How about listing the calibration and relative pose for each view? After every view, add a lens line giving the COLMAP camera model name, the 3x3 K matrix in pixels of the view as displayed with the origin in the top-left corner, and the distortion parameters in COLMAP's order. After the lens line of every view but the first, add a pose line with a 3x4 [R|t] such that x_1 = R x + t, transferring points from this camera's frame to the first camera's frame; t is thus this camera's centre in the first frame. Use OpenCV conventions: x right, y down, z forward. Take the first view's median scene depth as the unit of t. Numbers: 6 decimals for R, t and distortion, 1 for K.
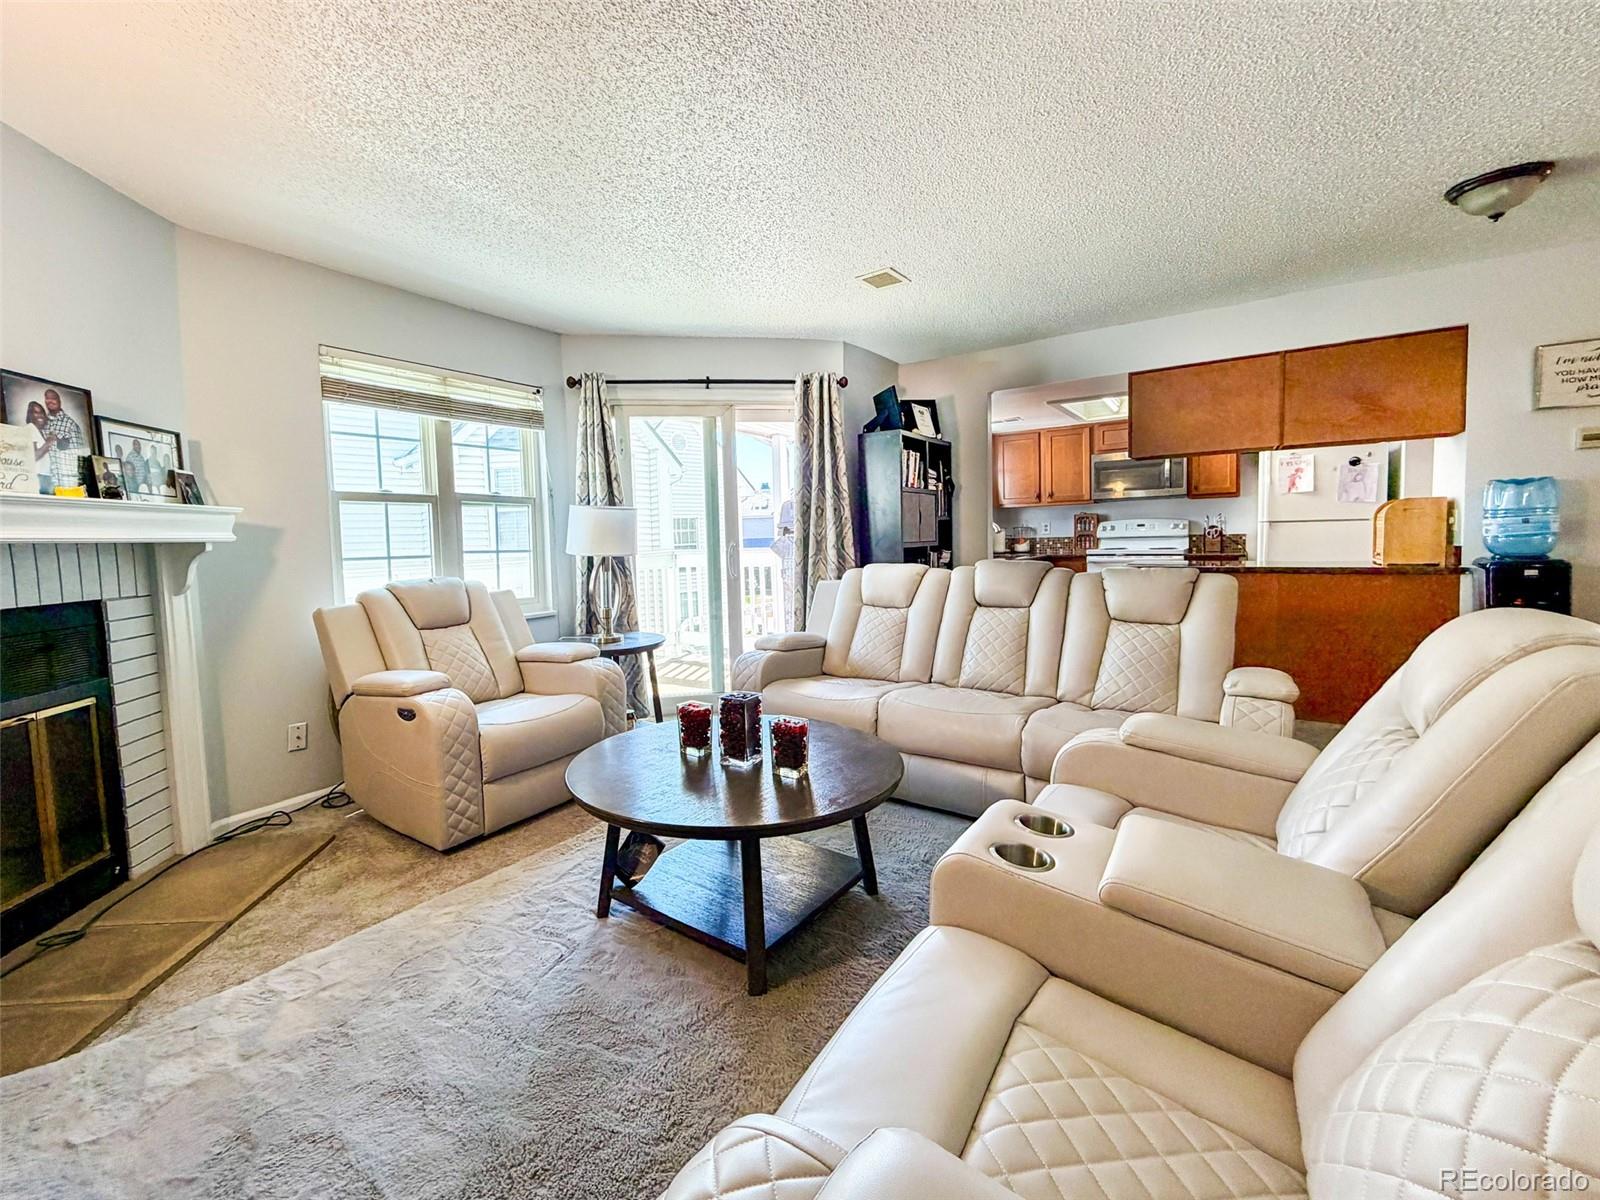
lens RADIAL K [[643.9, 0, 779.4], [0, 643.9, 577.9], [0, 0, 1]] dist [0.002289, 0.000944]
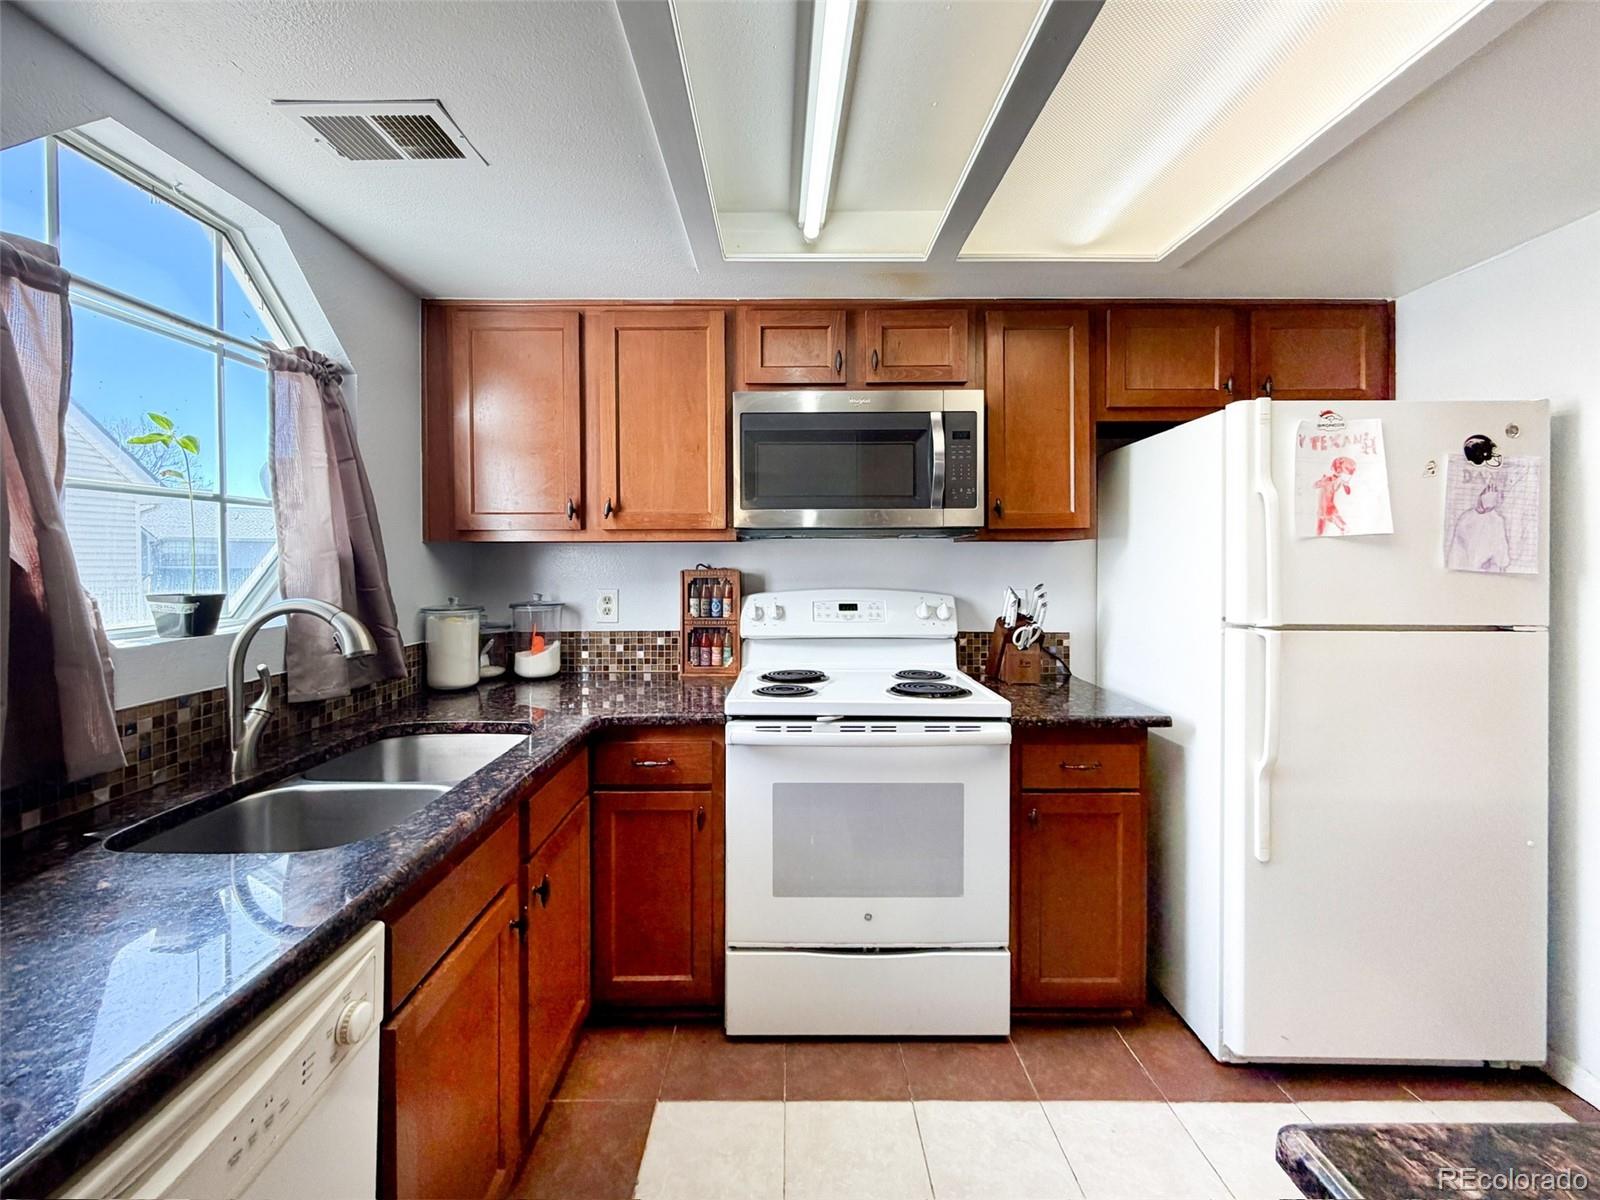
lens RADIAL K [[643.9, 0, 788.6], [0, 643.9, 582.4], [0, 0, 1]] dist [0.002289, 0.000944]
pose [[0.813029, 0.018073, 0.581942, 0.306215], [0.013580, 0.998658, -0.049987, -0.074686], [-0.582064, 0.048544, 0.811692, 0.692793]]
